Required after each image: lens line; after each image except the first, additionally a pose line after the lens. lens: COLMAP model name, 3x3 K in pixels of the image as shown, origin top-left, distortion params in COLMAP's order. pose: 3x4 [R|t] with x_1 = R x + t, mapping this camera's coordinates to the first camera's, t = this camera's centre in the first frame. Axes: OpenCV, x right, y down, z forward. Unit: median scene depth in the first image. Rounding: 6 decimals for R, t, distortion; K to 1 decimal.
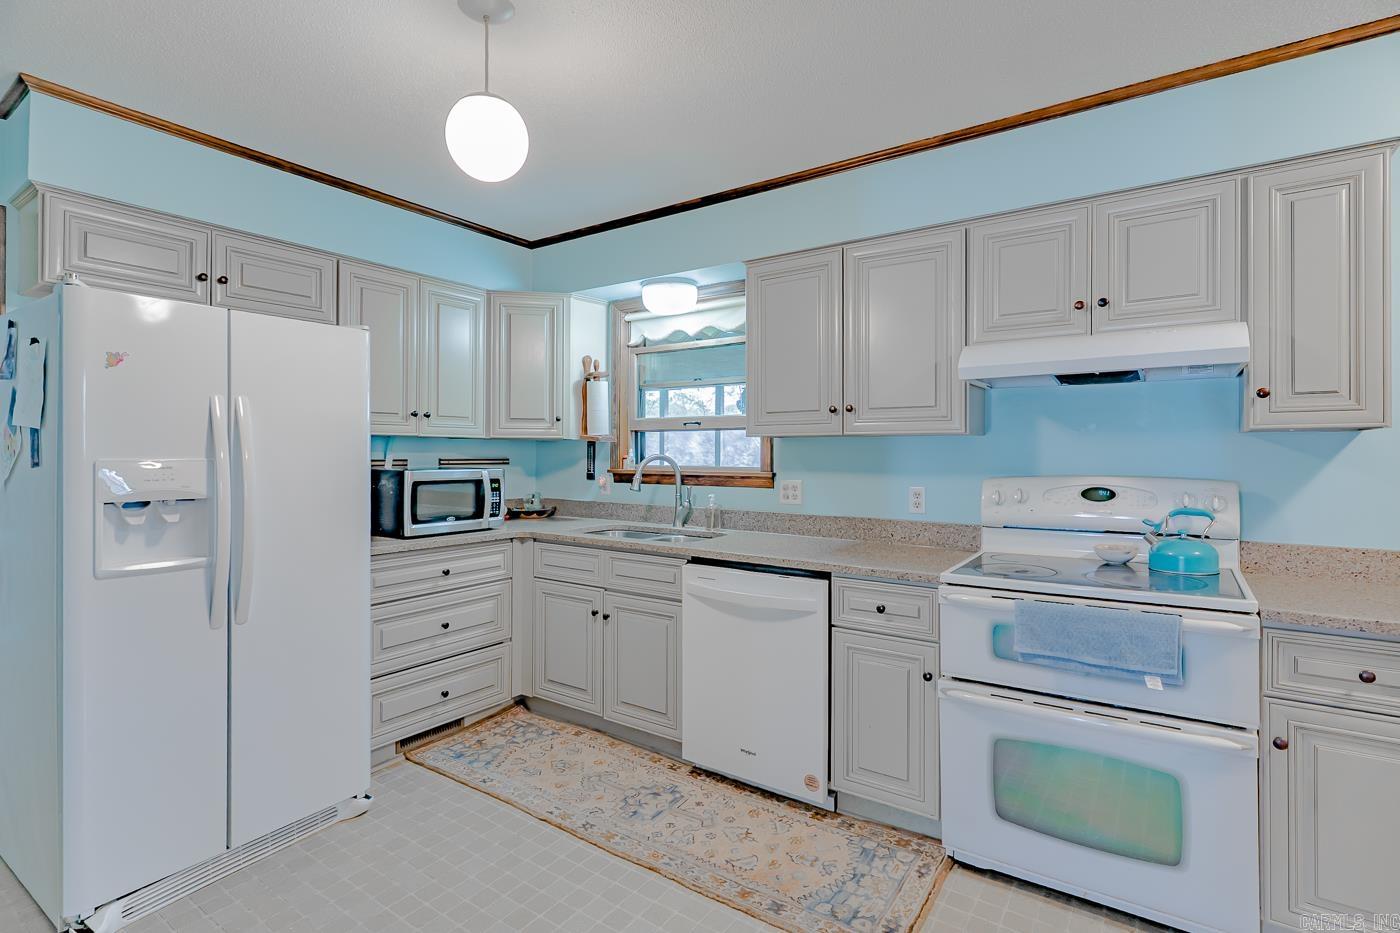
lens RADIAL K [[676.1, 0, 698.8], [0, 676.1, 455.4], [0, 0, 1]] dist [-0.001039, 0.001314]
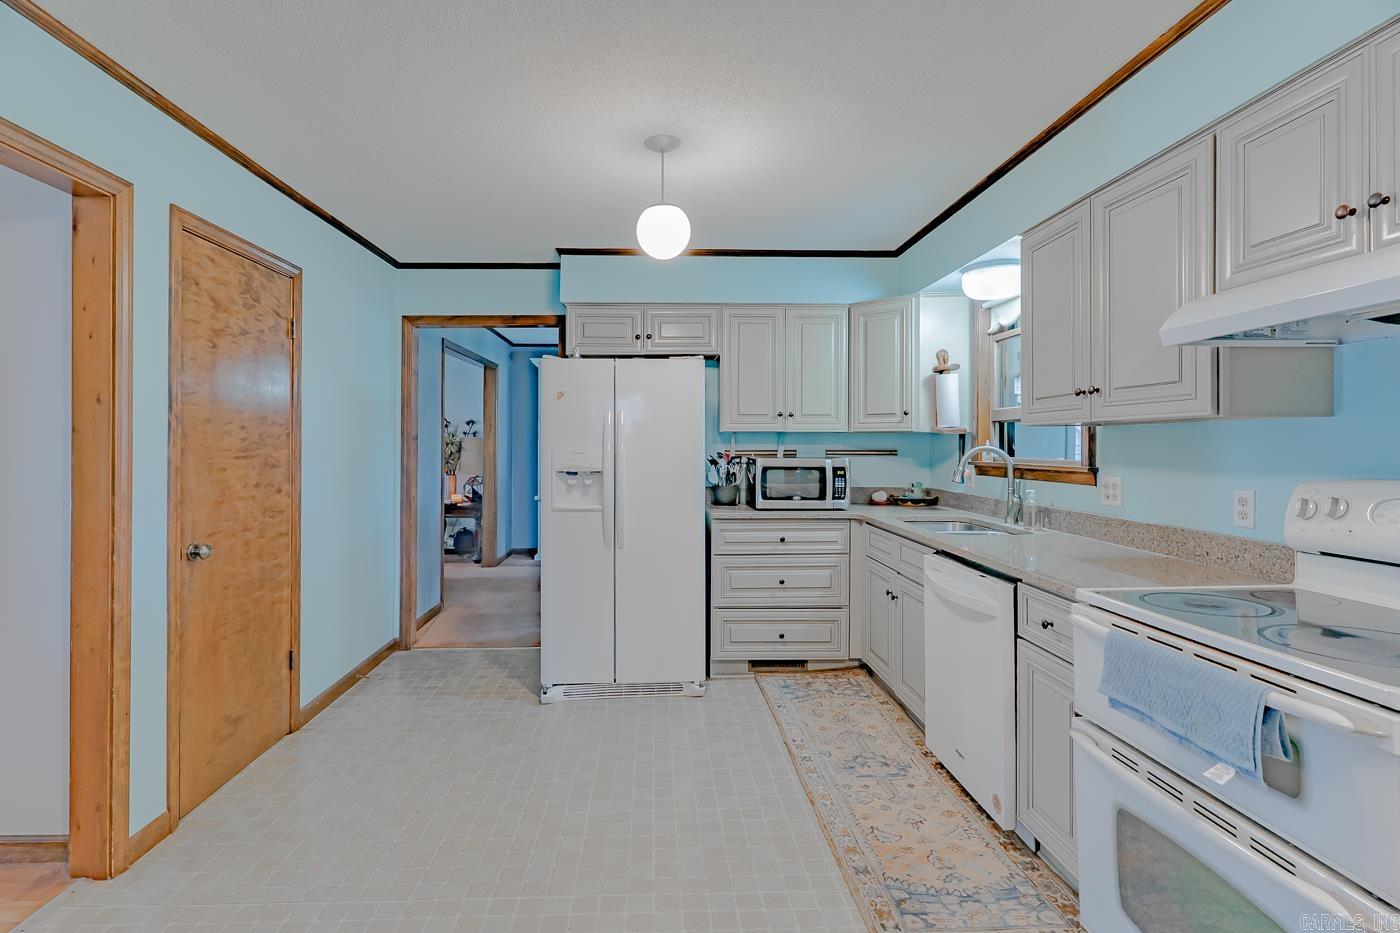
lens RADIAL K [[676.1, 0, 673.4], [0, 676.1, 447.4], [0, 0, 1]] dist [-0.001039, 0.001314]
pose [[0.599093, -0.000294, -0.800679, 0.489365], [-0.001934, 0.999996, -0.001815, 0.003475], [0.800677, 0.002636, 0.599090, 0.076711]]
